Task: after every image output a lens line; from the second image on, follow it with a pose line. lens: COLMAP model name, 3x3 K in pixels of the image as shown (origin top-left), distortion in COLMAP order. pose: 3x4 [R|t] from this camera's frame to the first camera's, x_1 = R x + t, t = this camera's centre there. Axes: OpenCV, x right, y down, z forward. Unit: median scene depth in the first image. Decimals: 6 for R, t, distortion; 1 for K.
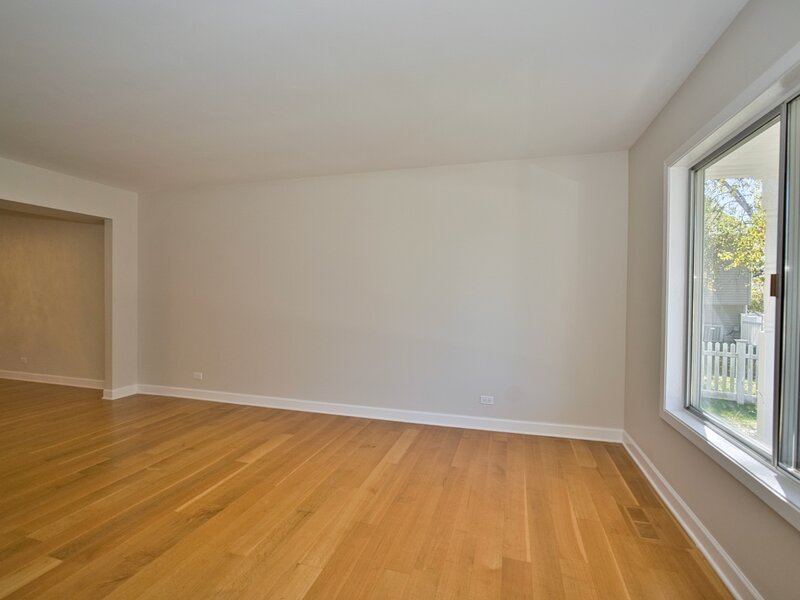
lens RADIAL K [[390.9, 0, 402.7], [0, 390.9, 300.8], [0, 0, 1]] dist [-0.026630, 0.007108]
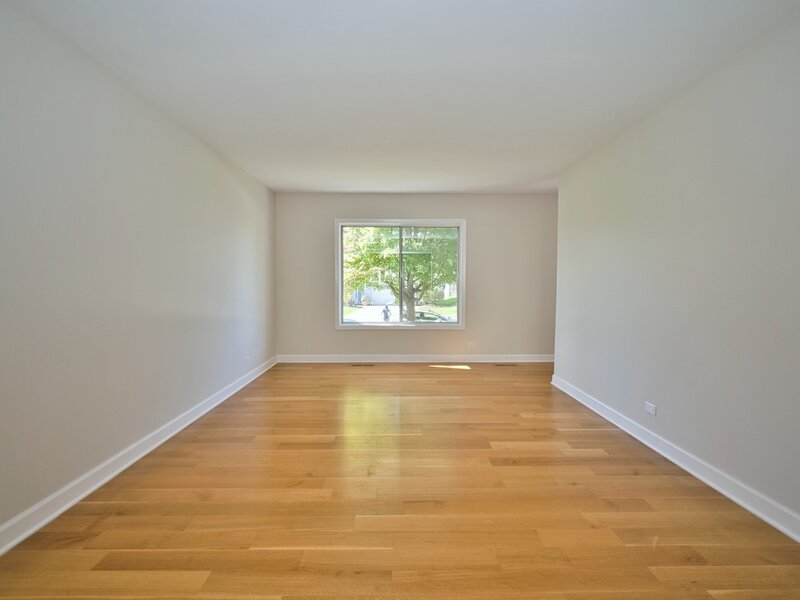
lens RADIAL K [[390.9, 0, 399.2], [0, 390.9, 301.2], [0, 0, 1]] dist [-0.026630, 0.007108]
pose [[-0.291210, -0.059801, 0.954788, -1.314893], [0.004113, 0.997957, 0.063759, -0.011474], [-0.956650, 0.022495, -0.290369, 1.042478]]
